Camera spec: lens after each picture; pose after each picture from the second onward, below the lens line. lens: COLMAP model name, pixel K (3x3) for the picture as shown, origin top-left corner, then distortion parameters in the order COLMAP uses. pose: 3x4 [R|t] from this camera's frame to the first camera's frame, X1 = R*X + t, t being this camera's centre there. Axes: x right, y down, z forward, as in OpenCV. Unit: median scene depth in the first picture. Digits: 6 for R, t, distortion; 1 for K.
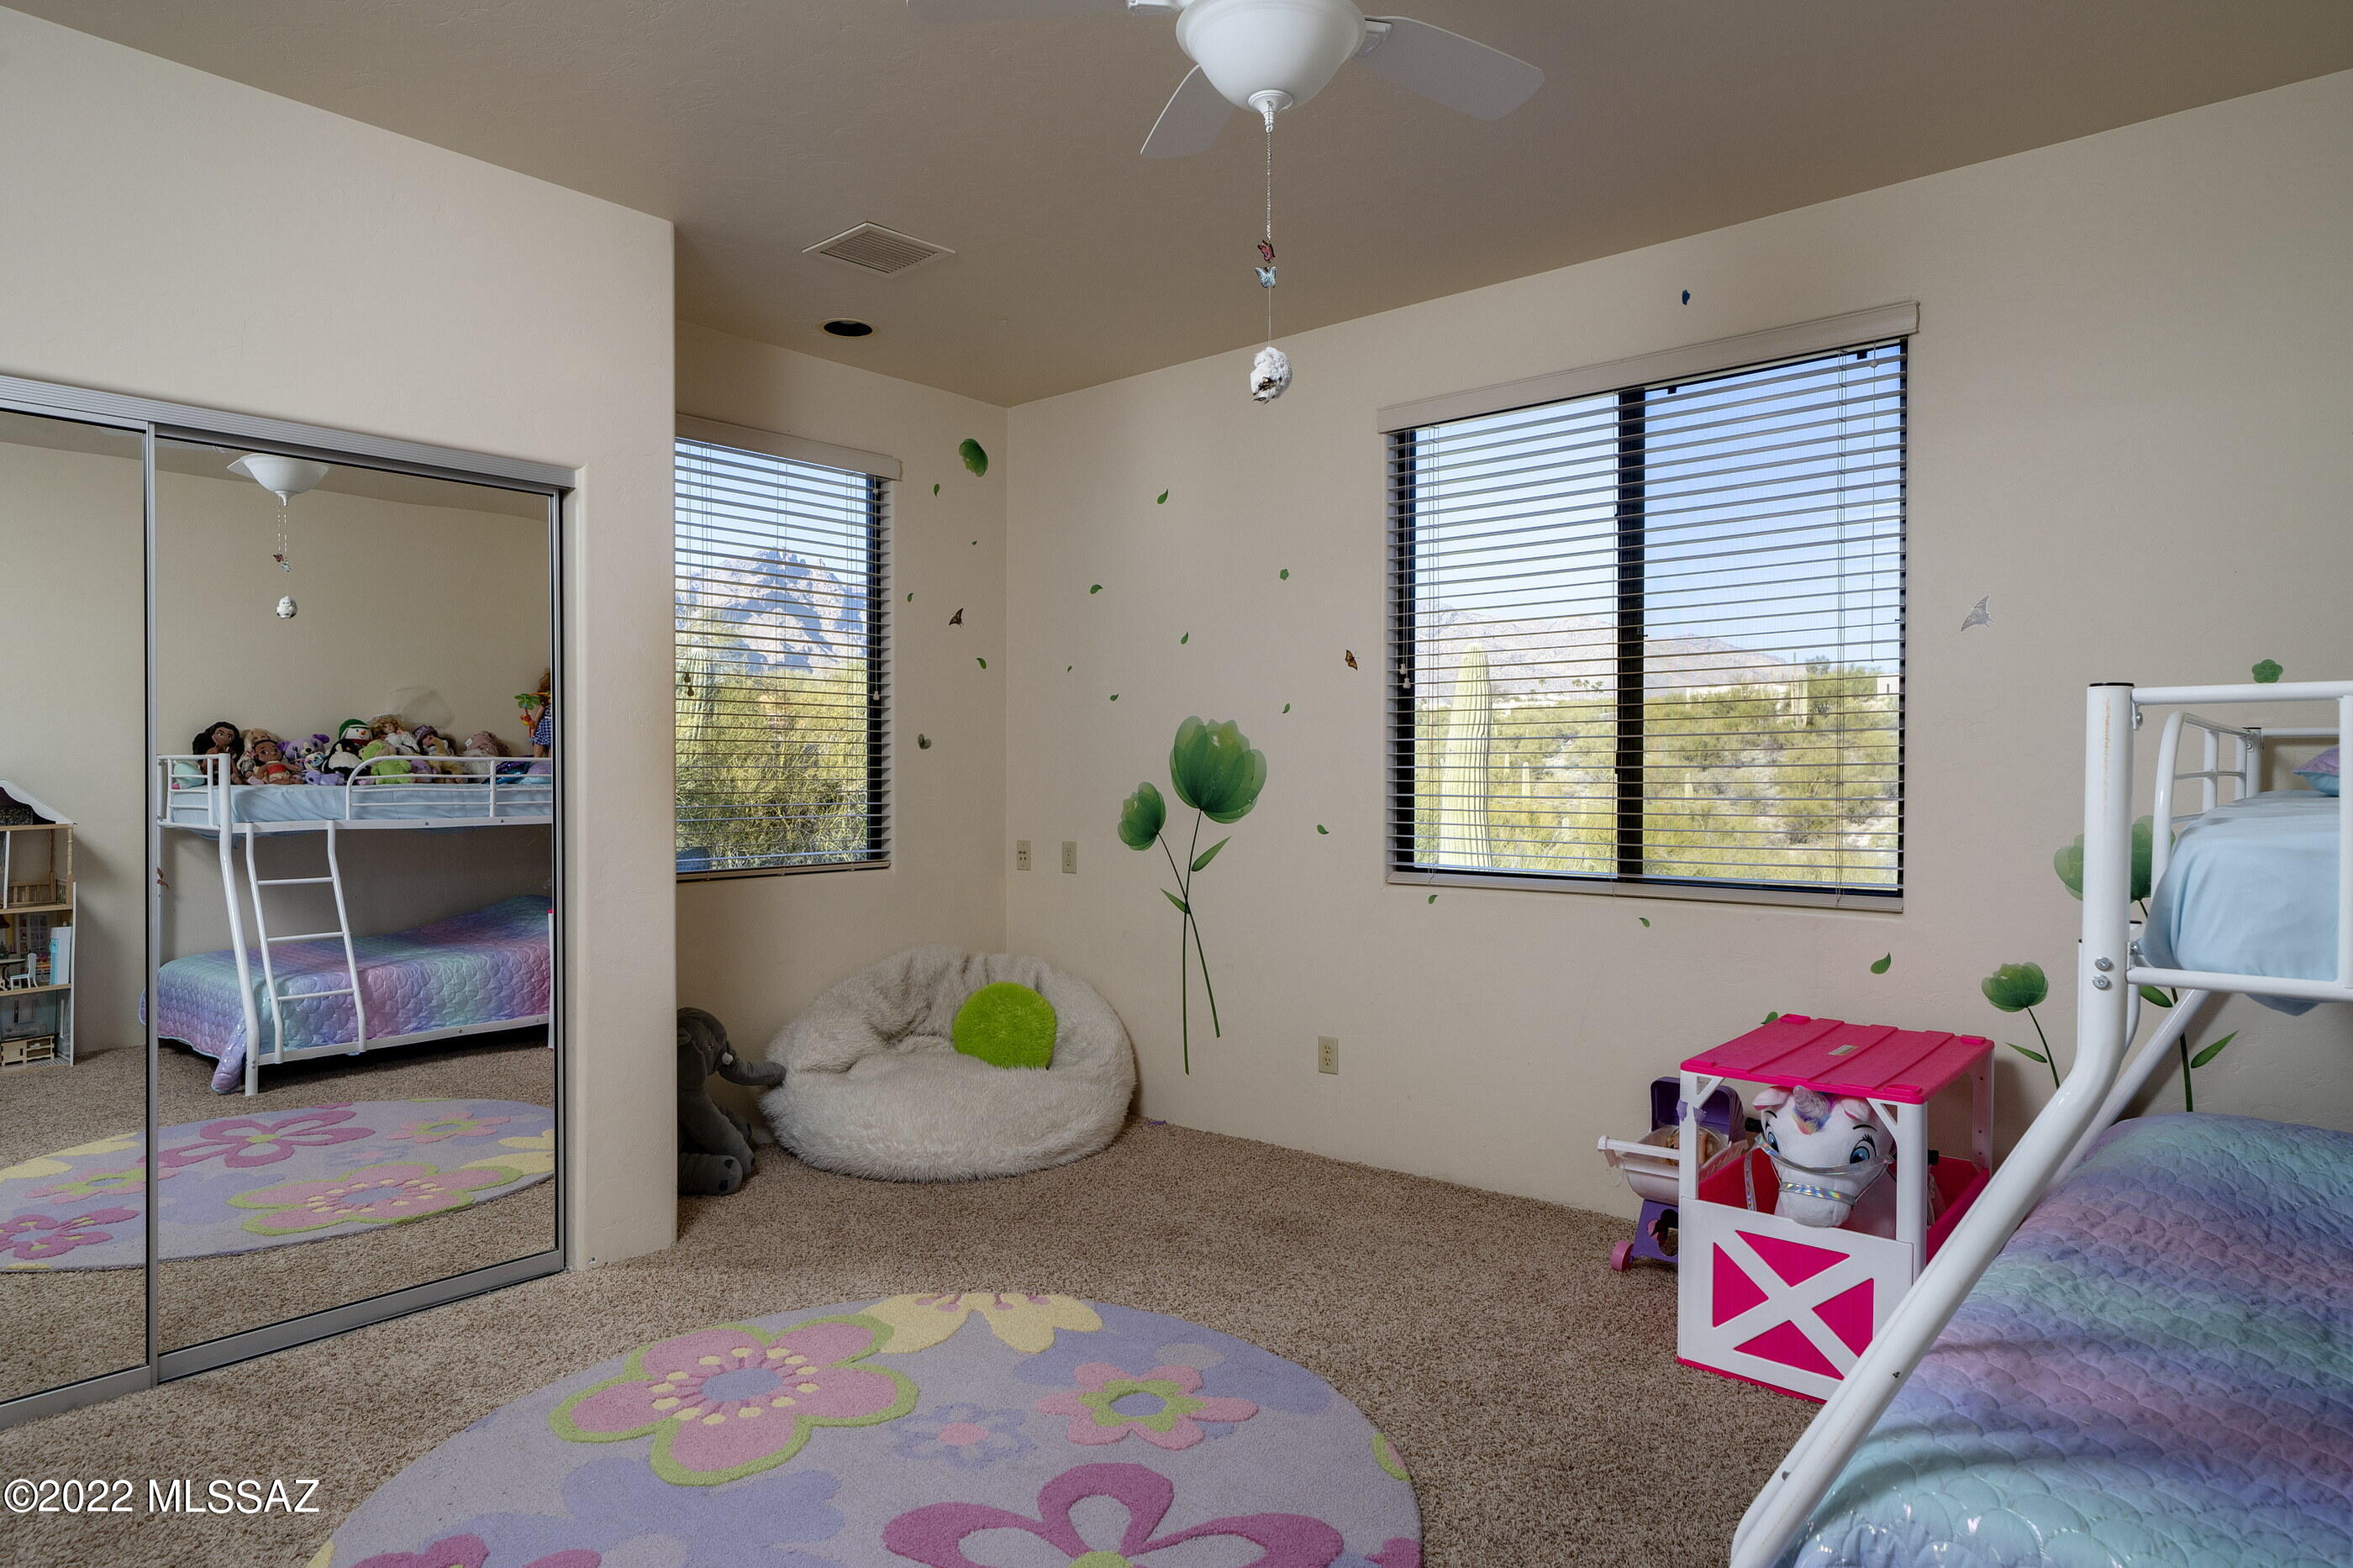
lens RADIAL K [[1482.3, 0, 1176.5], [0, 1482.3, 784.0], [0, 0, 1]] dist [-0.000954, -0.000440]
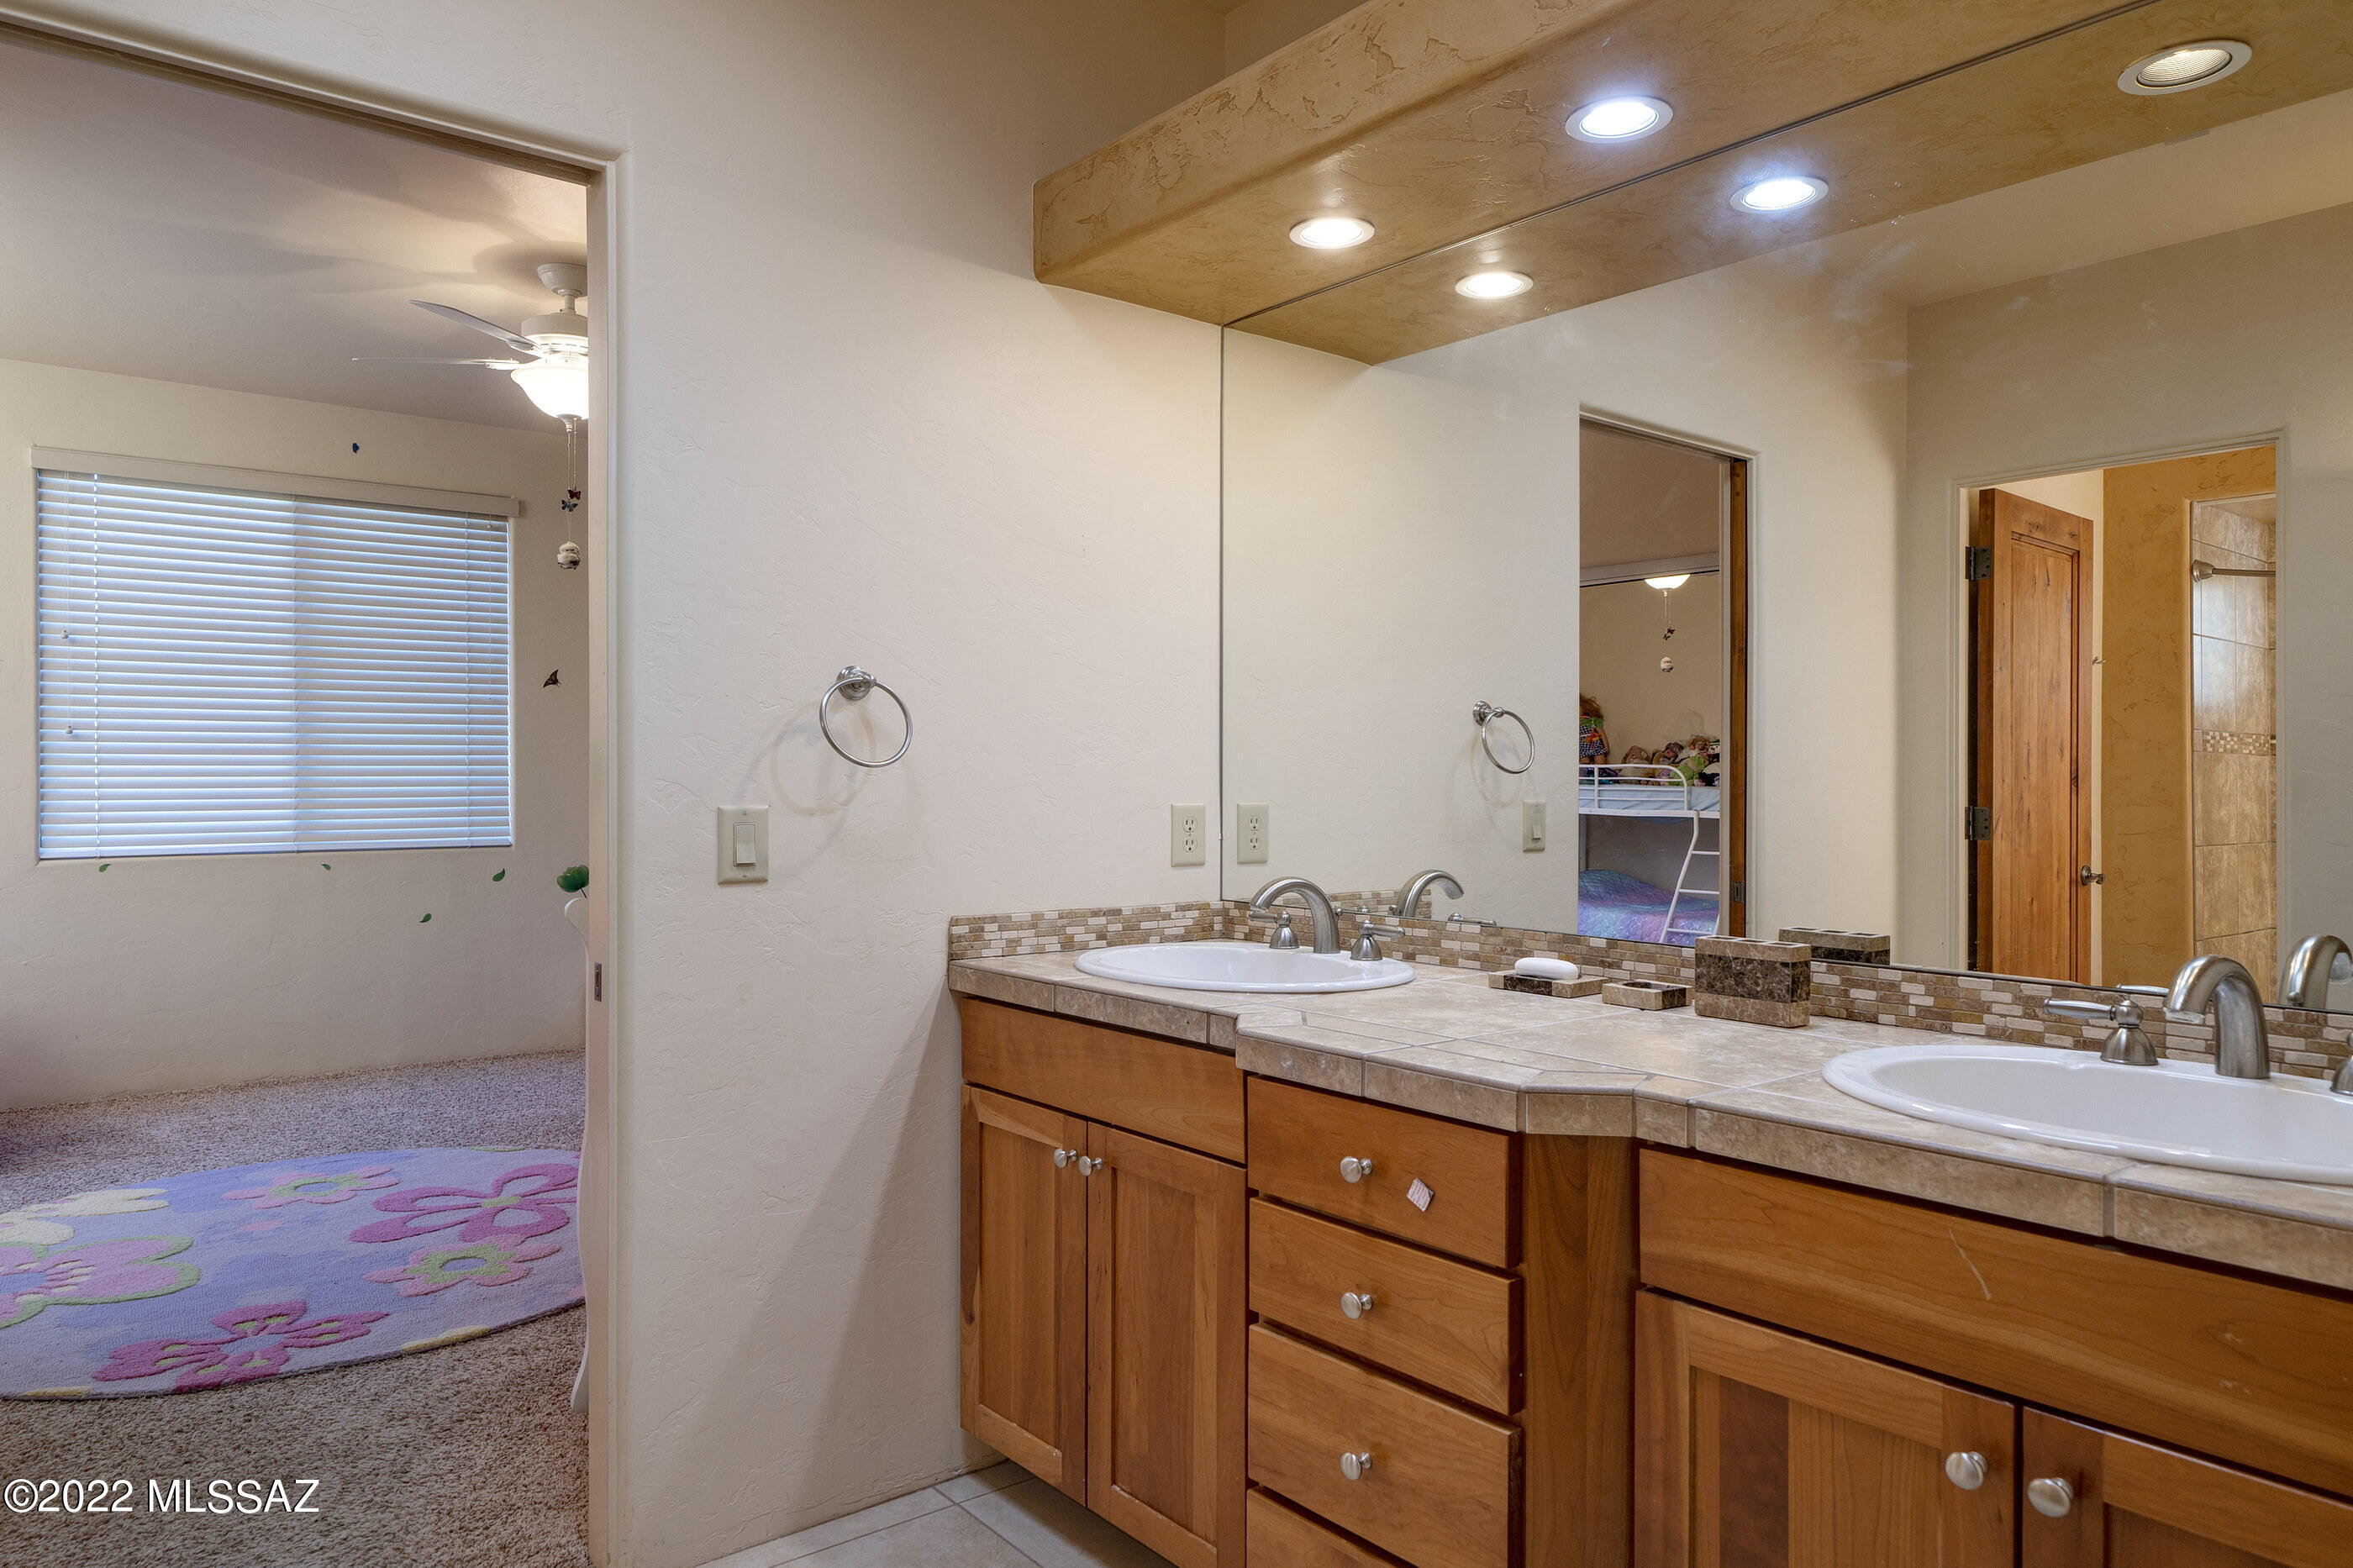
lens RADIAL K [[1482.3, 0, 1176.5], [0, 1482.3, 784.0], [0, 0, 1]] dist [-0.000954, -0.000440]
pose [[0.190470, -0.004432, 0.981683, -1.399589], [0.007555, 0.999967, 0.003049, 0.021520], [-0.981664, 0.006836, 0.190497, -0.127989]]
